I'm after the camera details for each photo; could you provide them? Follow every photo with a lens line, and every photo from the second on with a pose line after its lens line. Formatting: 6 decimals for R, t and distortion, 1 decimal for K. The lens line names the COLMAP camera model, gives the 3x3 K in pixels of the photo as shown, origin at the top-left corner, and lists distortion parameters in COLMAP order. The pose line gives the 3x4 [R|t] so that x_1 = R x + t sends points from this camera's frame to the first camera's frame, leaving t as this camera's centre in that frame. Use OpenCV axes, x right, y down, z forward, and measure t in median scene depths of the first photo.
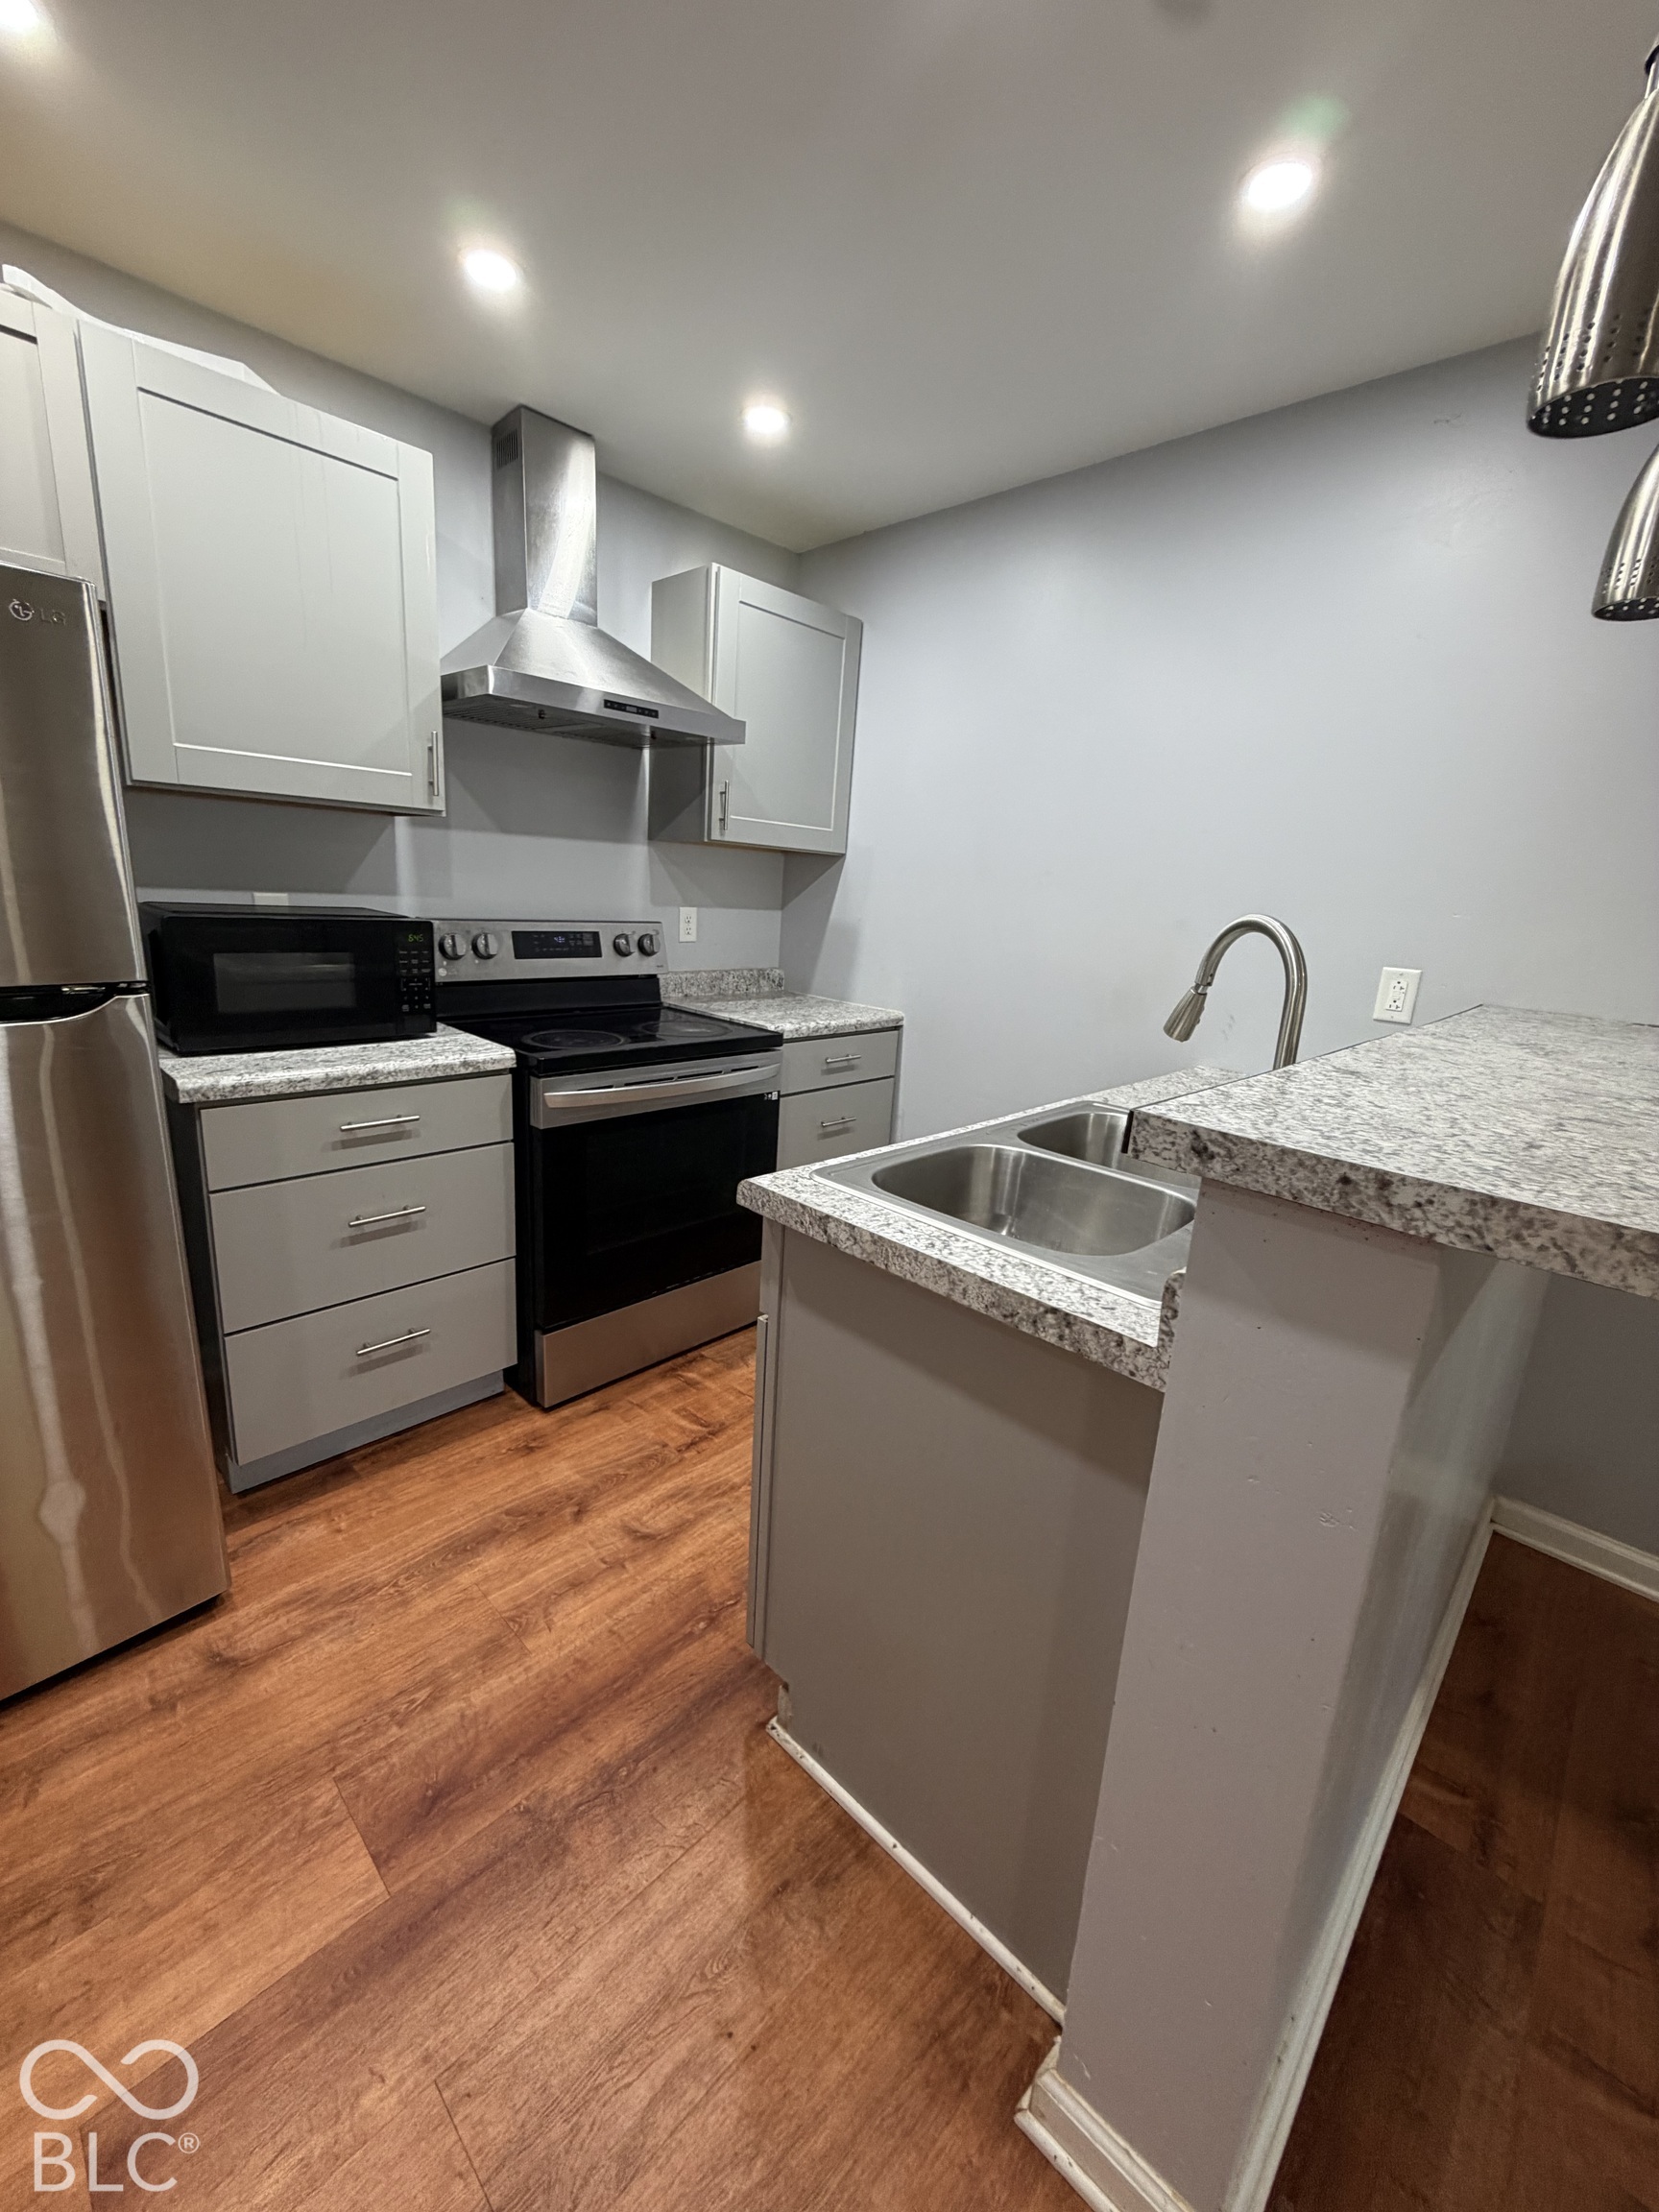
lens RADIAL K [[890.9, 0, 836.0], [0, 890.9, 1101.1], [0, 0, 1]] dist [0.000590, 0.000218]
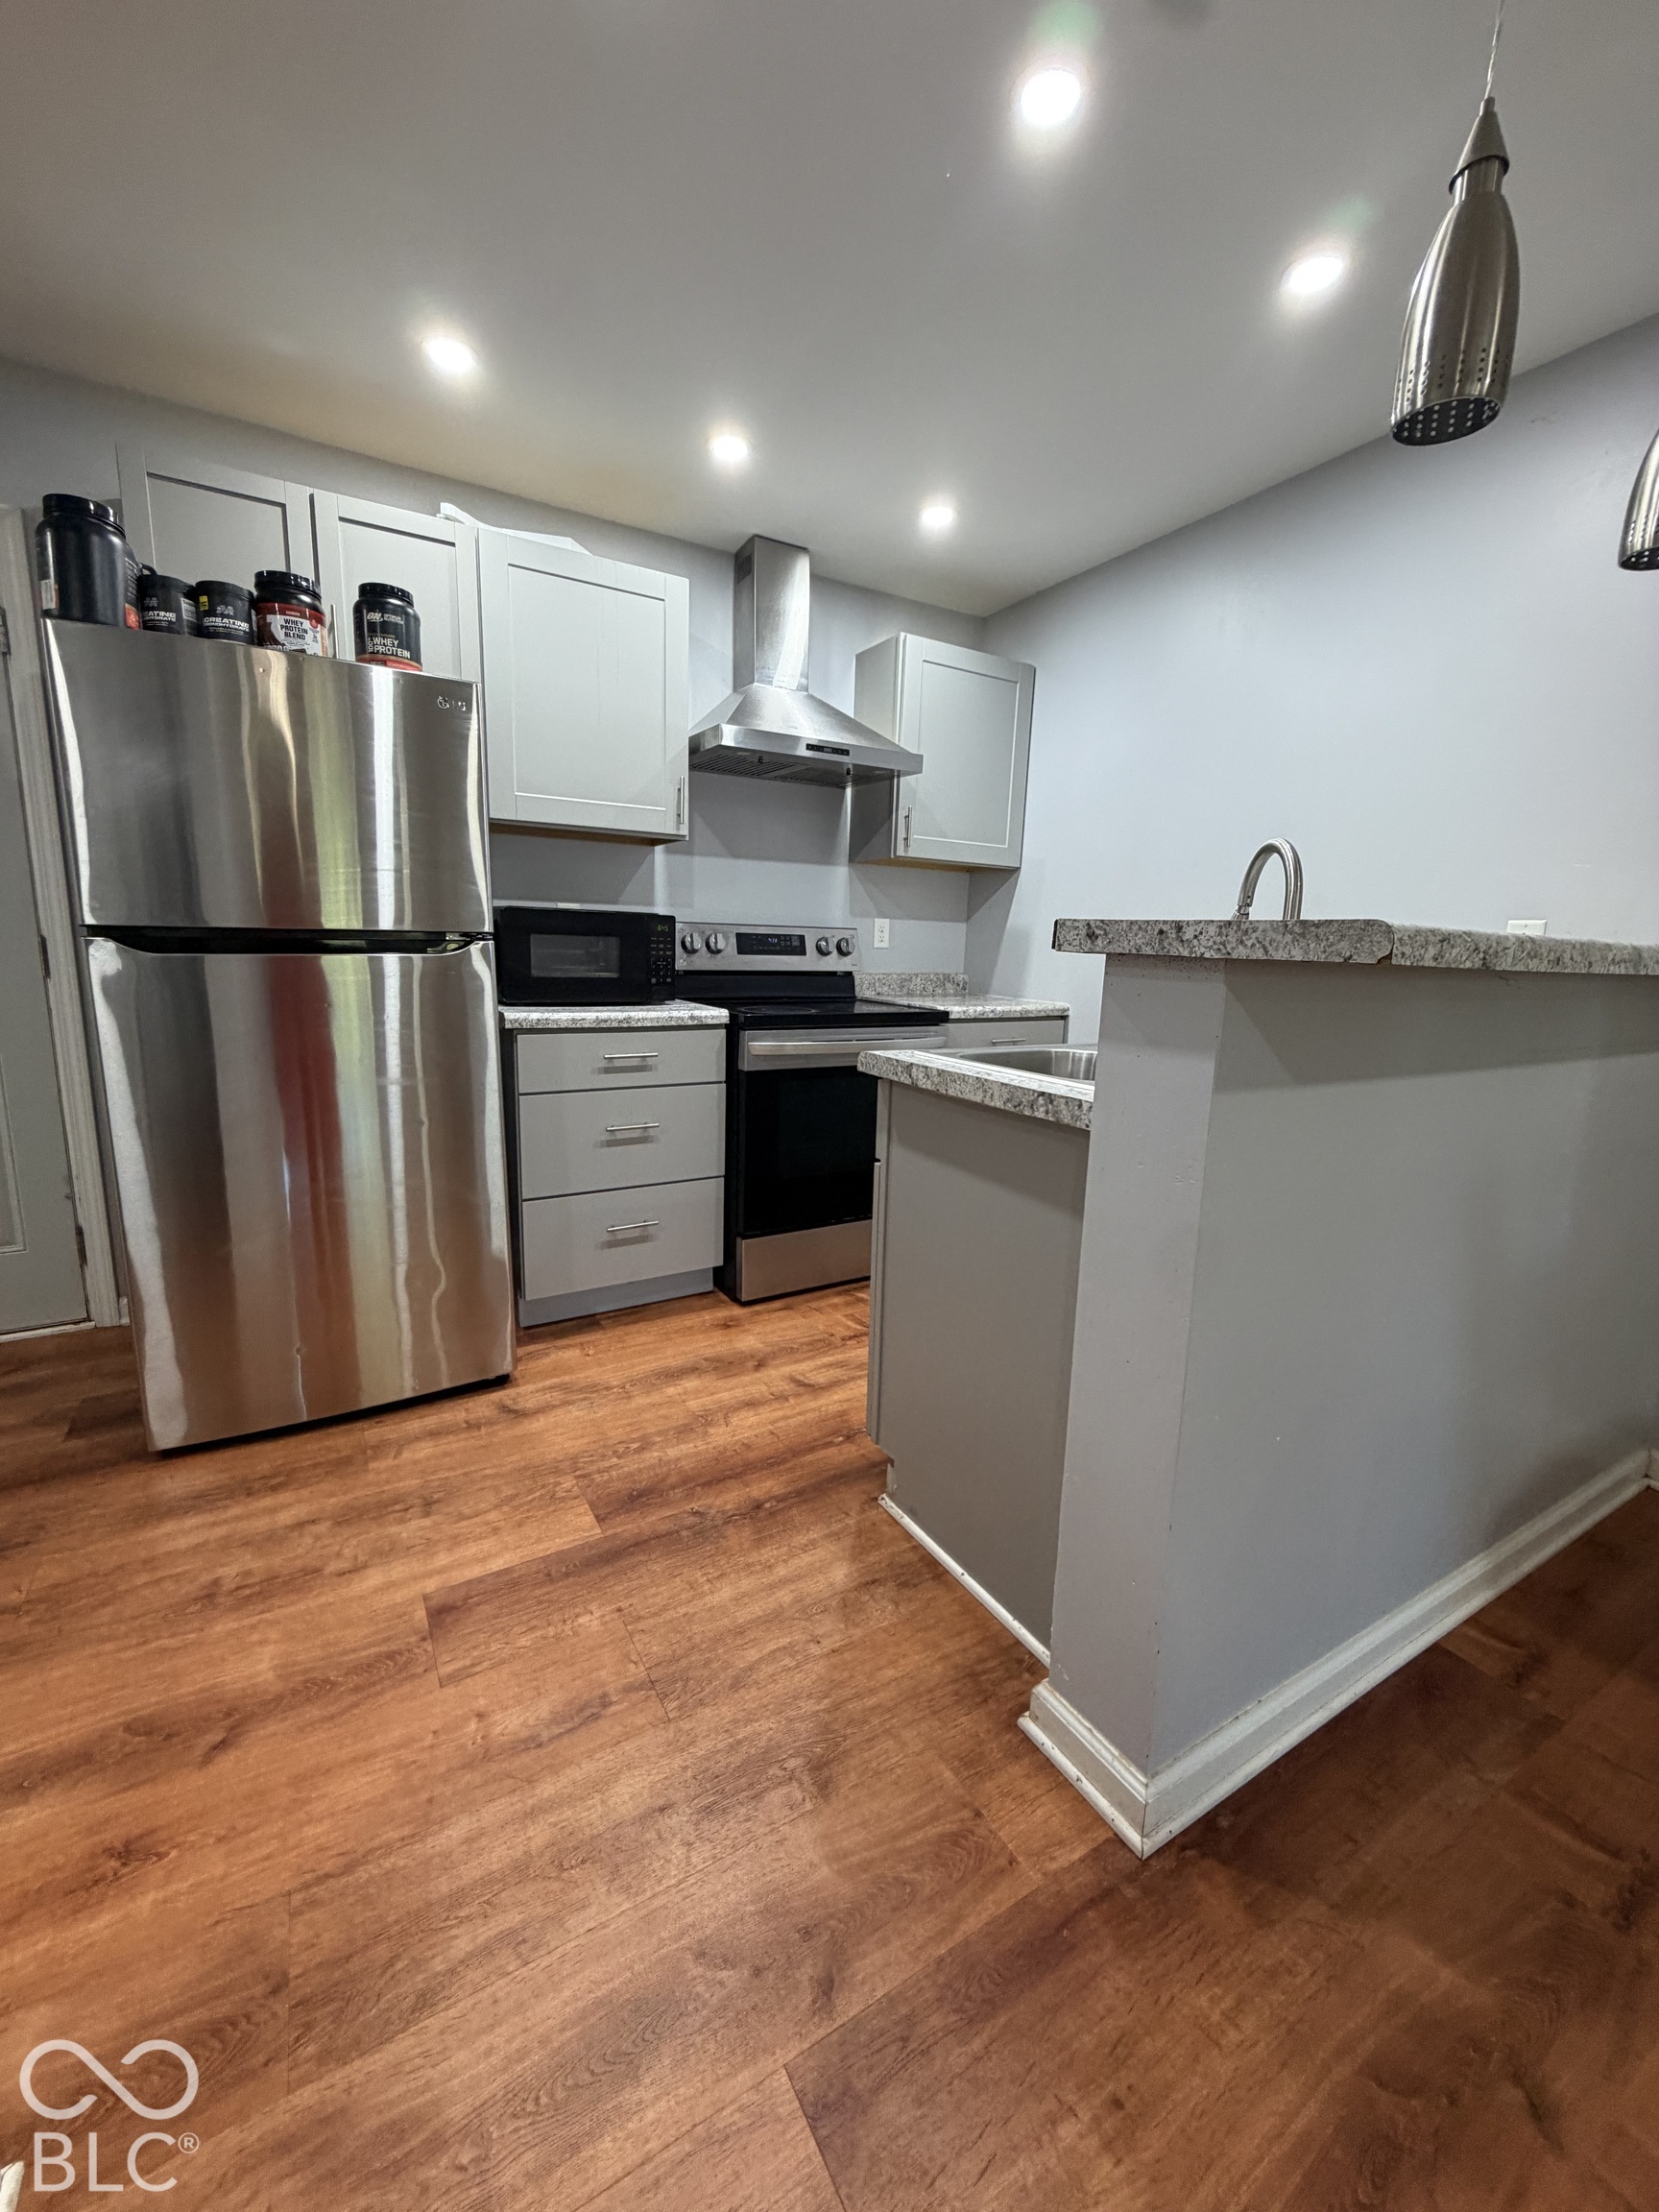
lens RADIAL K [[890.9, 0, 836.0], [0, 890.9, 1101.1], [0, 0, 1]] dist [0.000590, 0.000218]
pose [[0.964505, 0.013719, -0.263709, 0.154868], [-0.032631, 0.997188, -0.067469, 0.181351], [0.262042, 0.073679, 0.962240, -0.227779]]
